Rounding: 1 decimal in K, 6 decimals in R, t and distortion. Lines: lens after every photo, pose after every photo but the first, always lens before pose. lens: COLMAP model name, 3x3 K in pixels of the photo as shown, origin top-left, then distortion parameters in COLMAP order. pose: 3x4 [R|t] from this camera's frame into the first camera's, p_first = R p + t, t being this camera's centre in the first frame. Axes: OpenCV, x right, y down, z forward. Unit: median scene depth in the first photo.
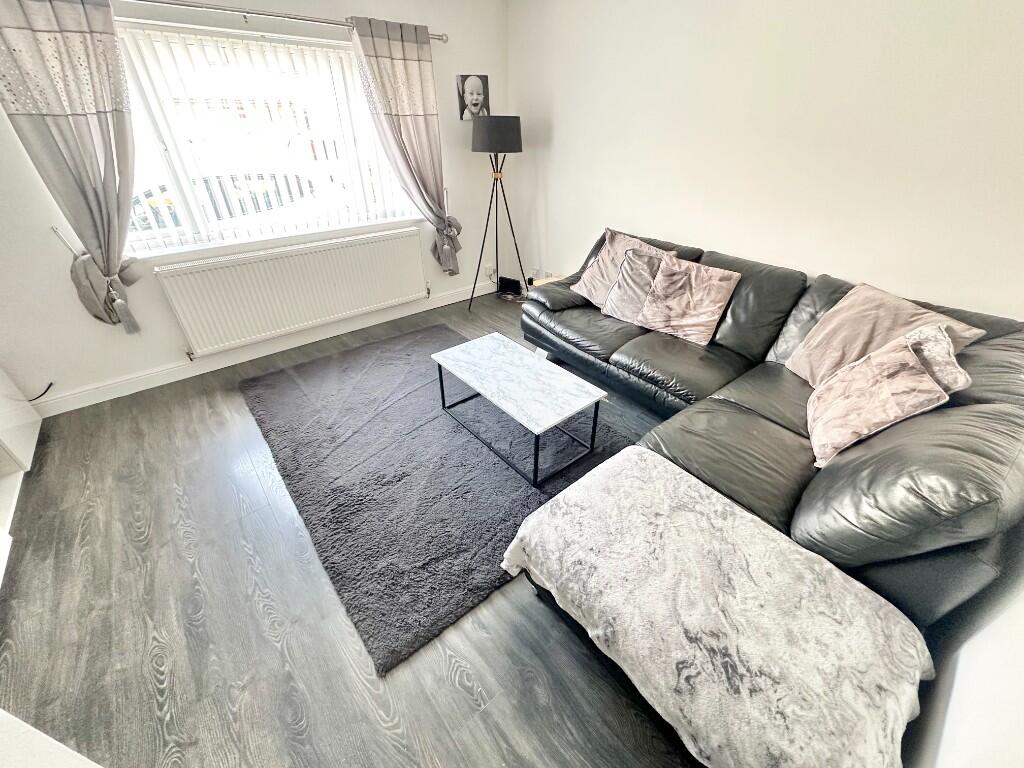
lens RADIAL K [[407.9, 0, 512.6], [0, 407.9, 382.1], [0, 0, 1]] dist [-0.002980, 0.000305]
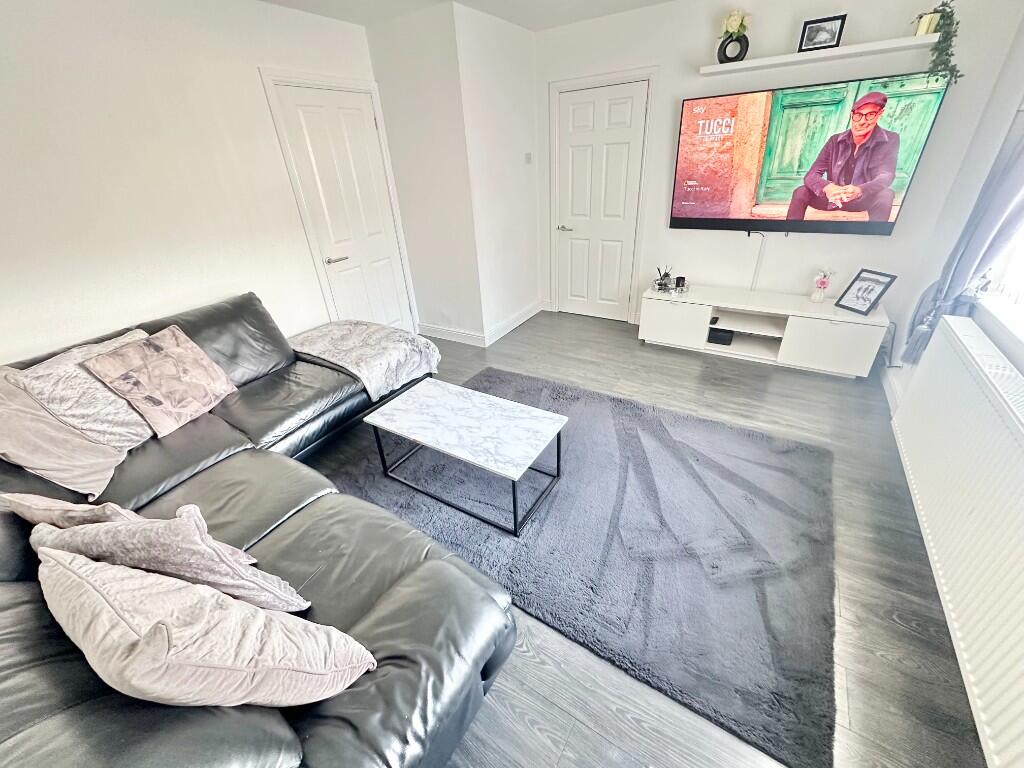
lens RADIAL K [[407.9, 0, 512.6], [0, 407.9, 382.1], [0, 0, 1]] dist [-0.002980, 0.000305]
pose [[-0.949644, 0.192333, -0.247353, 0.147565], [-0.124069, 0.494087, 0.860514, -1.199044], [0.287719, 0.847871, -0.445345, 1.907622]]
